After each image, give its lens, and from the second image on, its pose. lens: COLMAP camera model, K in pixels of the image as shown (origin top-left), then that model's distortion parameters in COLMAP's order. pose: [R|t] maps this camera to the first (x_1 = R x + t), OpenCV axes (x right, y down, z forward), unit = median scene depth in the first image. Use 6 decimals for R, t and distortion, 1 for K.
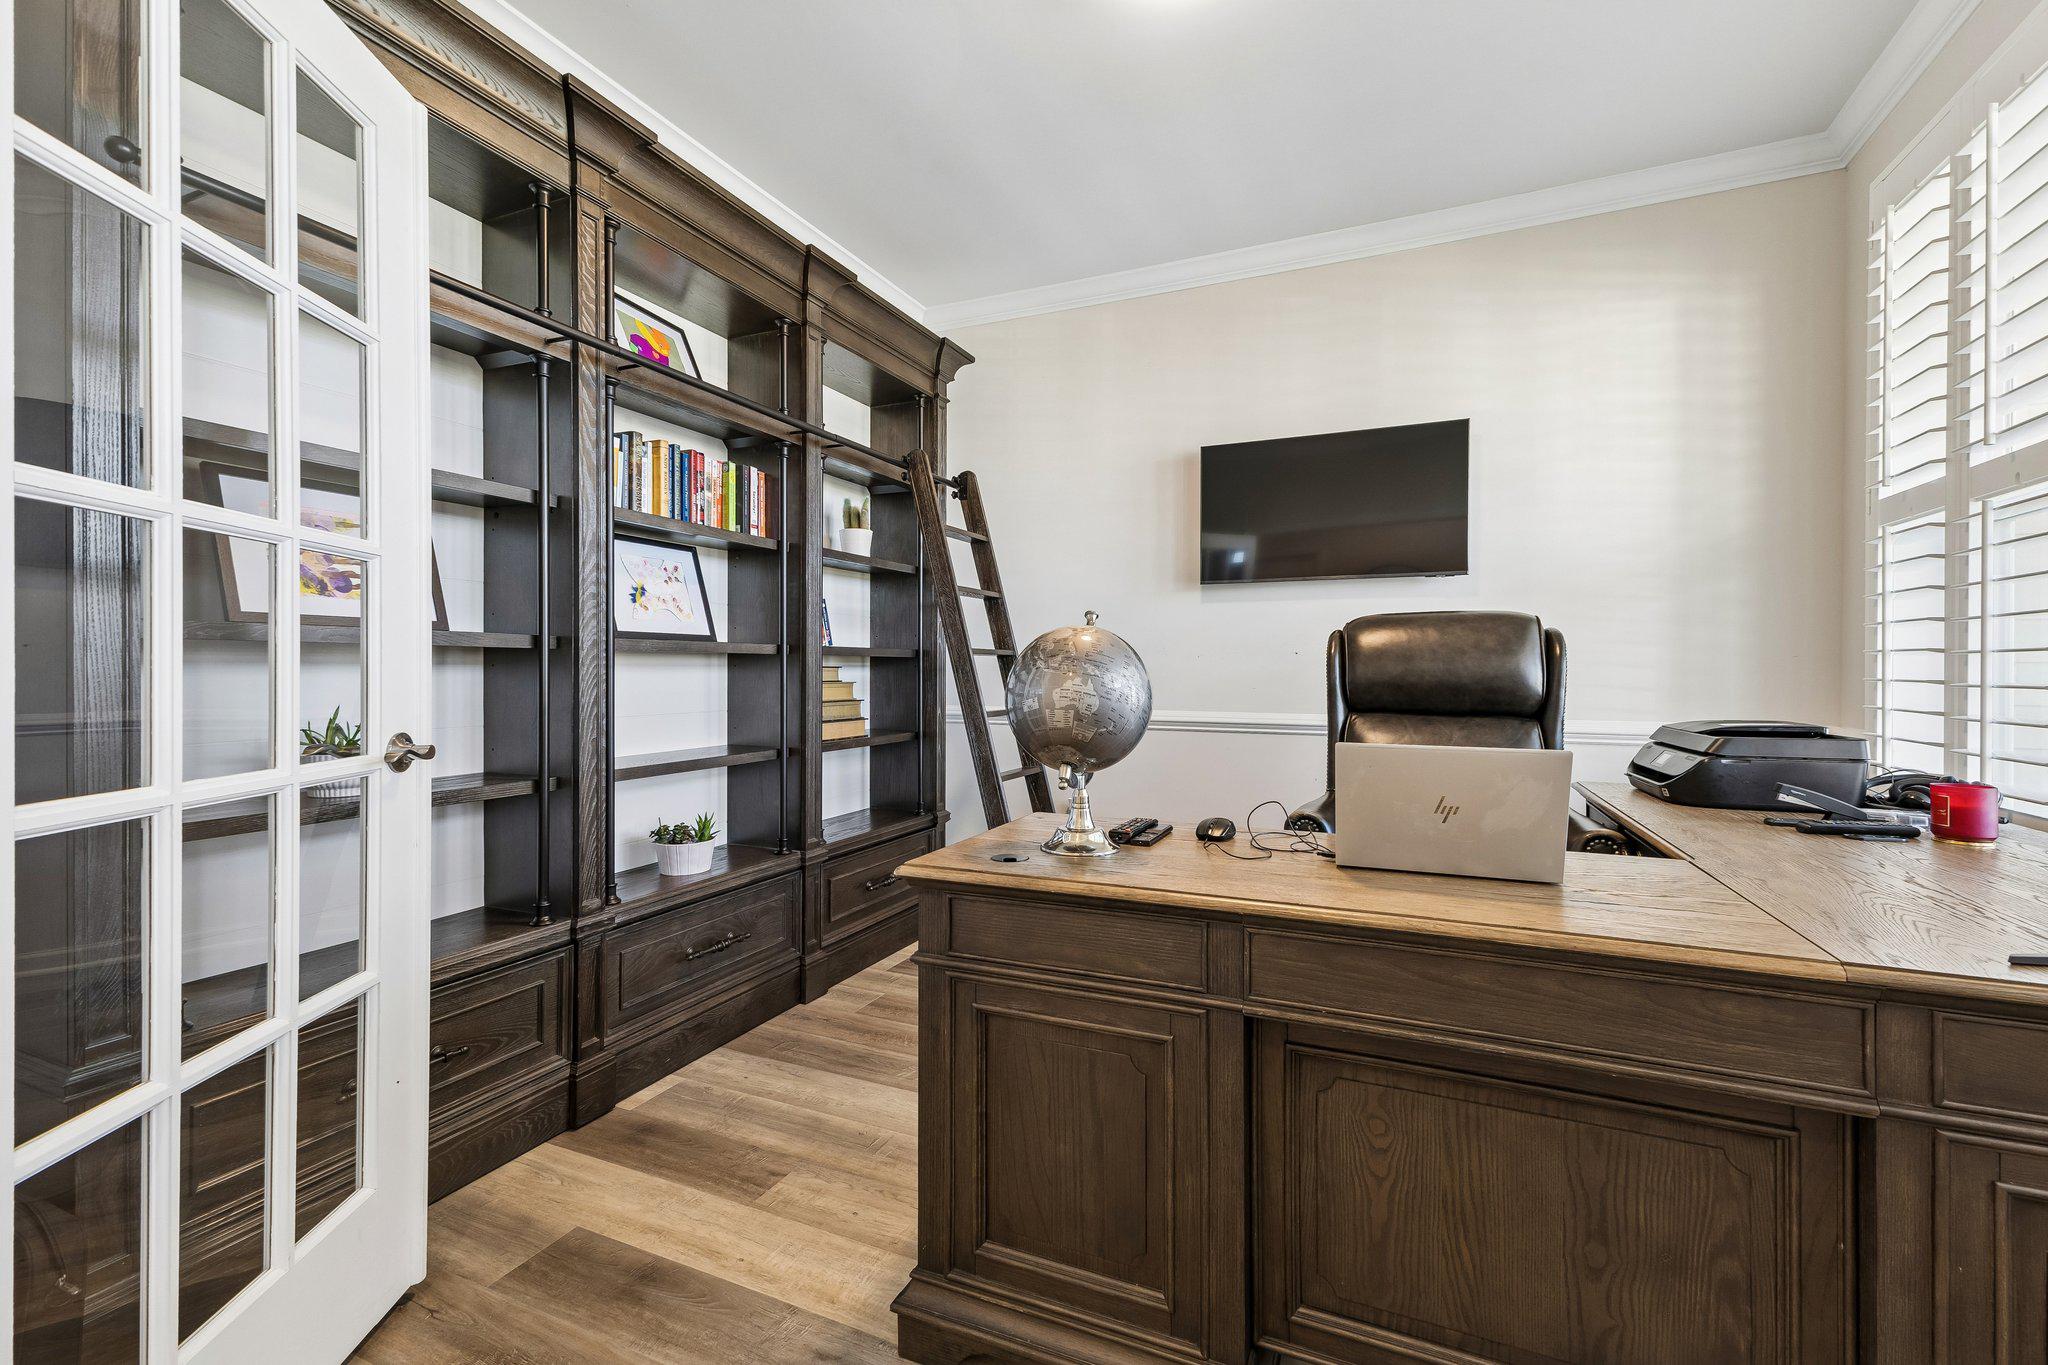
lens RADIAL K [[873.8, 0, 1017.3], [0, 873.8, 678.7], [0, 0, 1]] dist [0.000650, -0.000035]
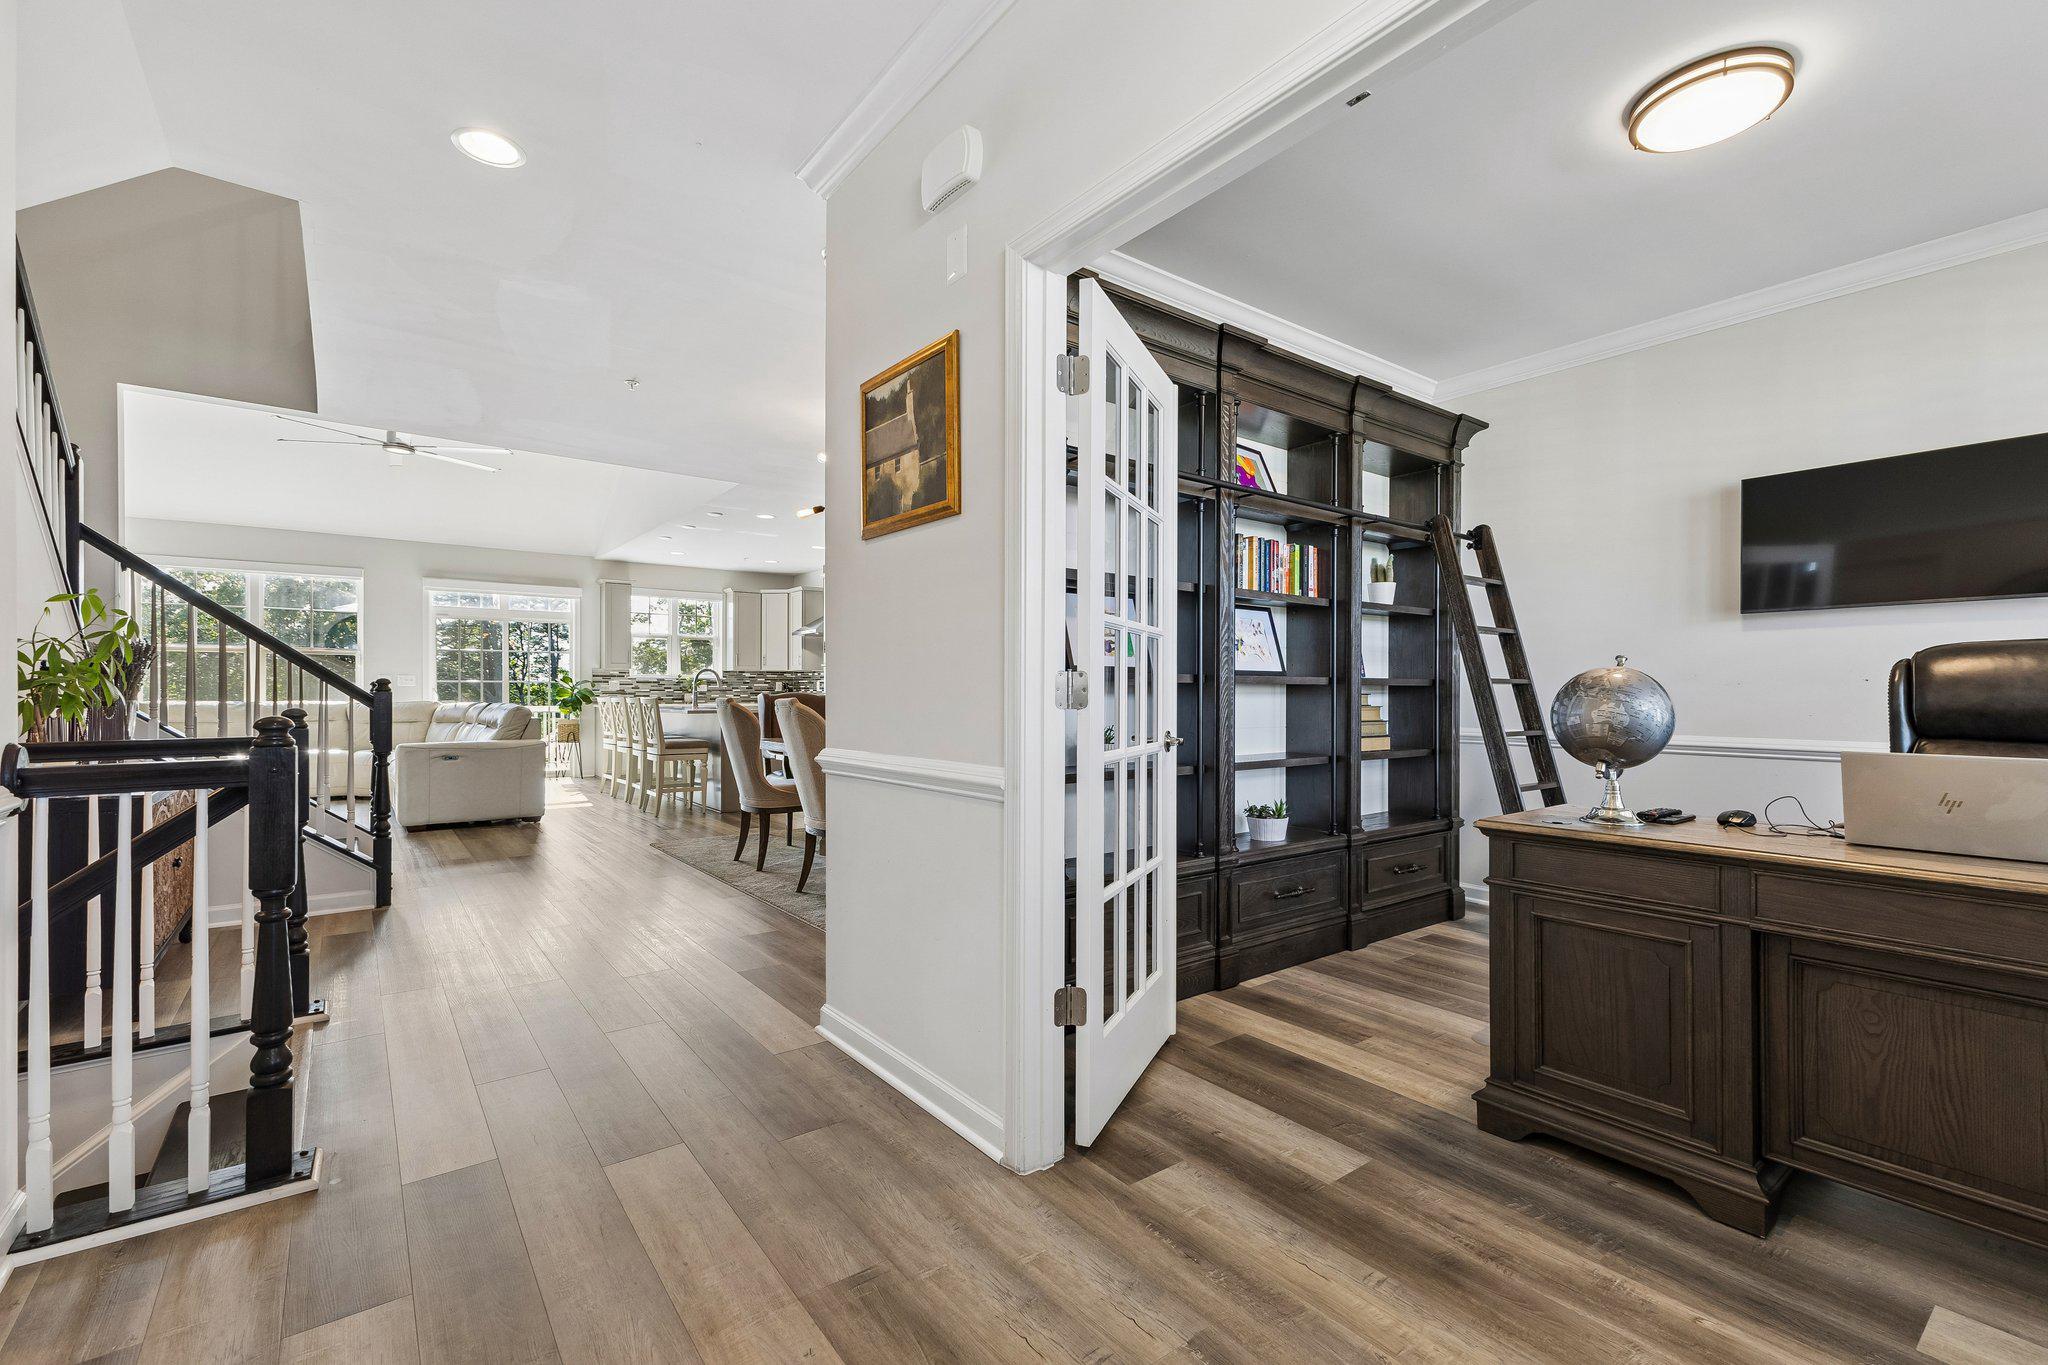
lens RADIAL K [[874.1, 0, 1022.8], [0, 874.1, 693.9], [0, 0, 1]] dist [0.012149, -0.000623]
pose [[0.879750, 0.000868, -0.475435, -0.056853], [-0.006529, 0.999926, -0.010254, 0.003304], [0.475391, 0.012125, 0.879691, -0.442176]]
